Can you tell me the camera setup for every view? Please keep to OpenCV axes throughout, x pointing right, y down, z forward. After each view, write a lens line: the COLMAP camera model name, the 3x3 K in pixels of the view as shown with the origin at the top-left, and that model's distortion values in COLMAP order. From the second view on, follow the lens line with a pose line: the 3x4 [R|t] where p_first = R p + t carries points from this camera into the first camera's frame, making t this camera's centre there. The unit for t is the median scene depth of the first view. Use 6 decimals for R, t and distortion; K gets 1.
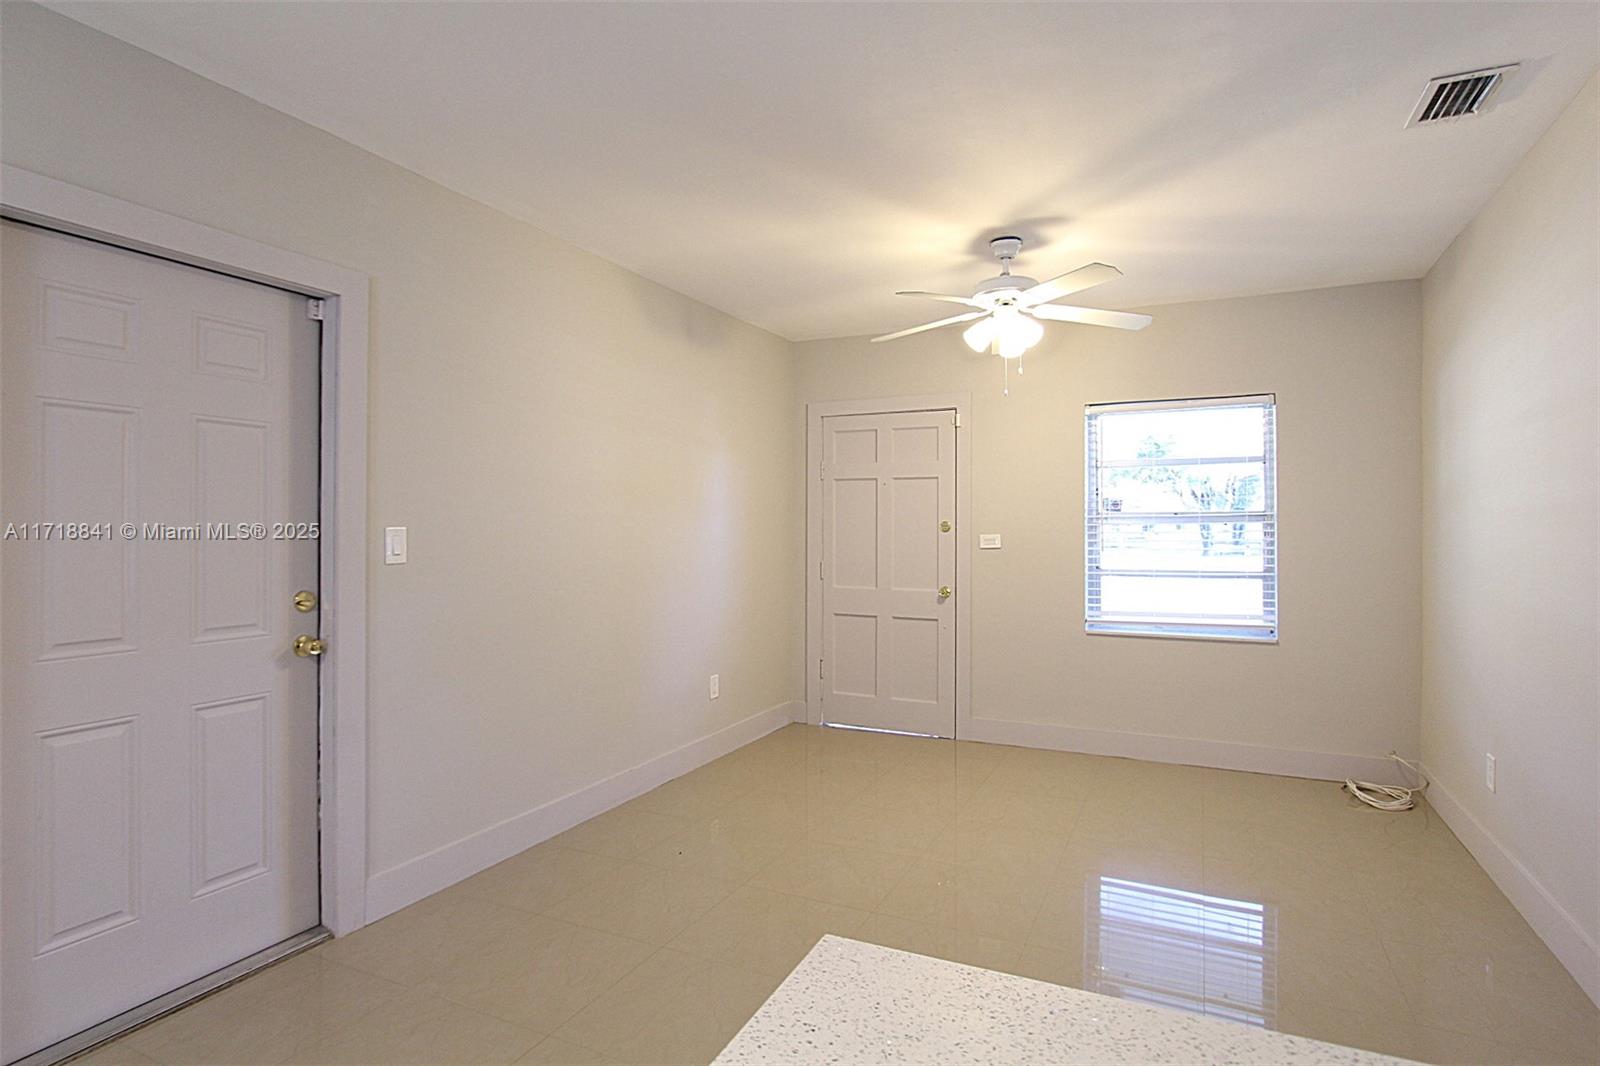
lens RADIAL K [[842.8, 0, 794.8], [0, 842.8, 519.3], [0, 0, 1]] dist [-0.014309, 0.000945]
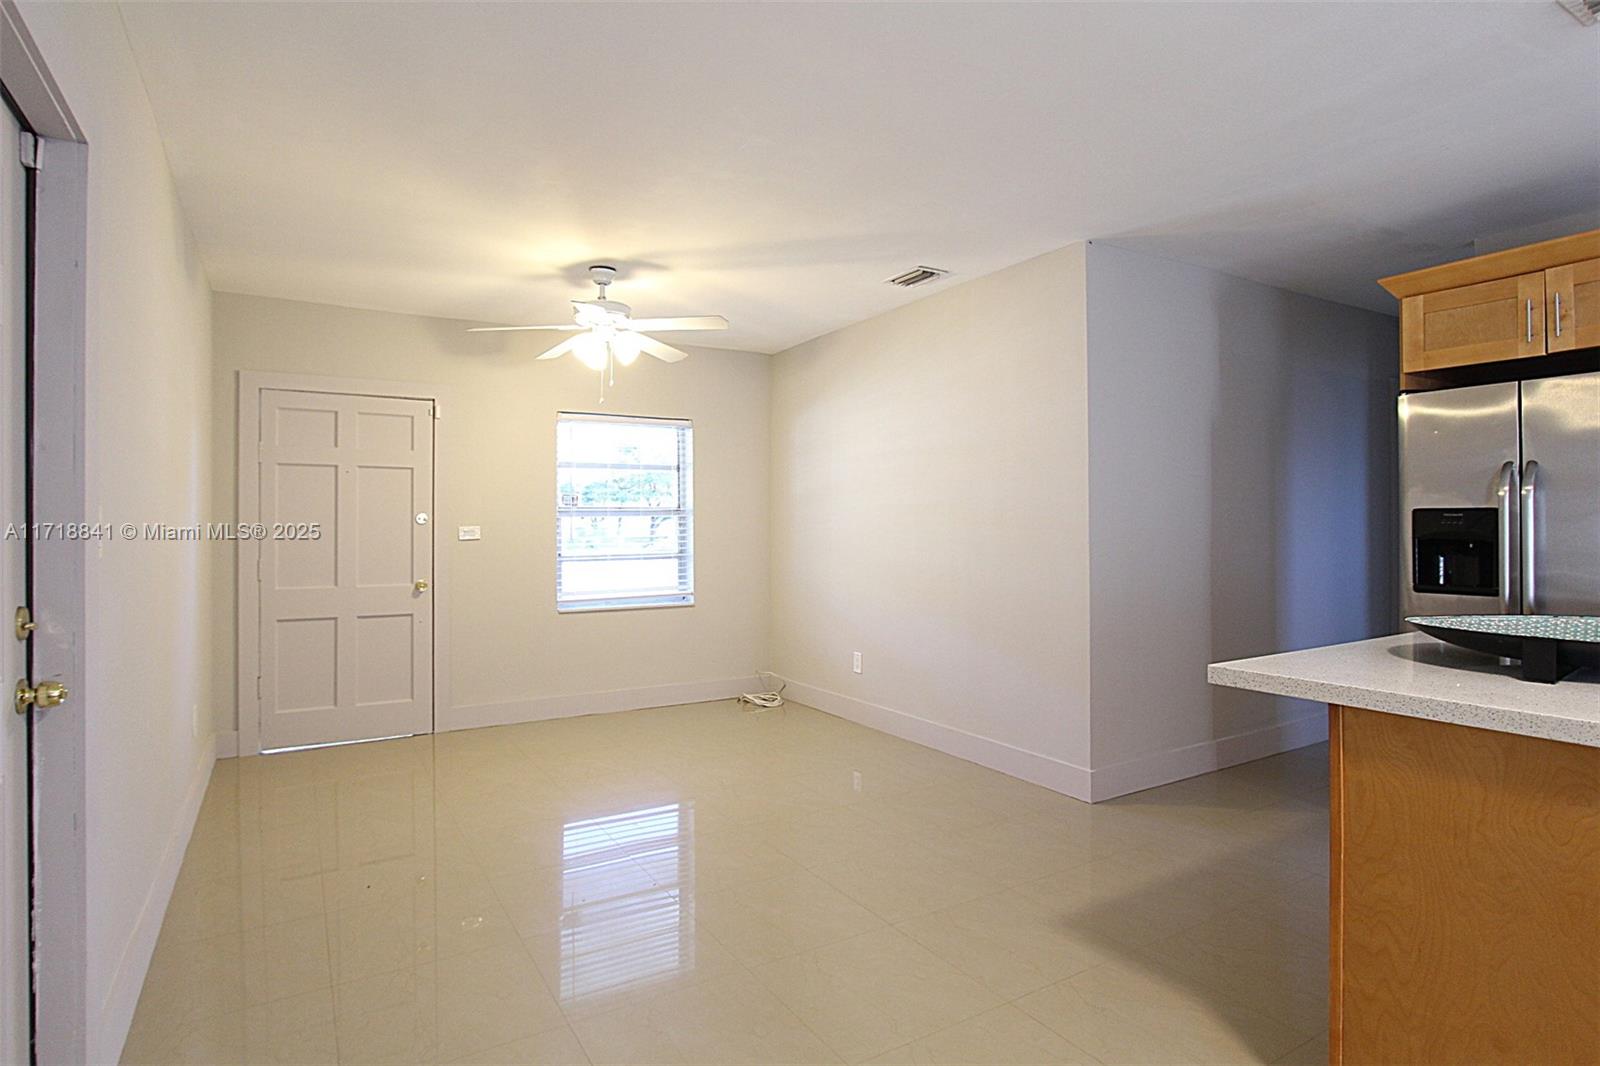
lens RADIAL K [[842.8, 0, 794.8], [0, 842.8, 519.3], [0, 0, 1]] dist [-0.014309, 0.000945]
pose [[0.552983, 0.003546, 0.833185, -0.449291], [-0.003292, 0.999992, -0.002071, 0.011339], [-0.833186, -0.001597, 0.552990, 0.109791]]
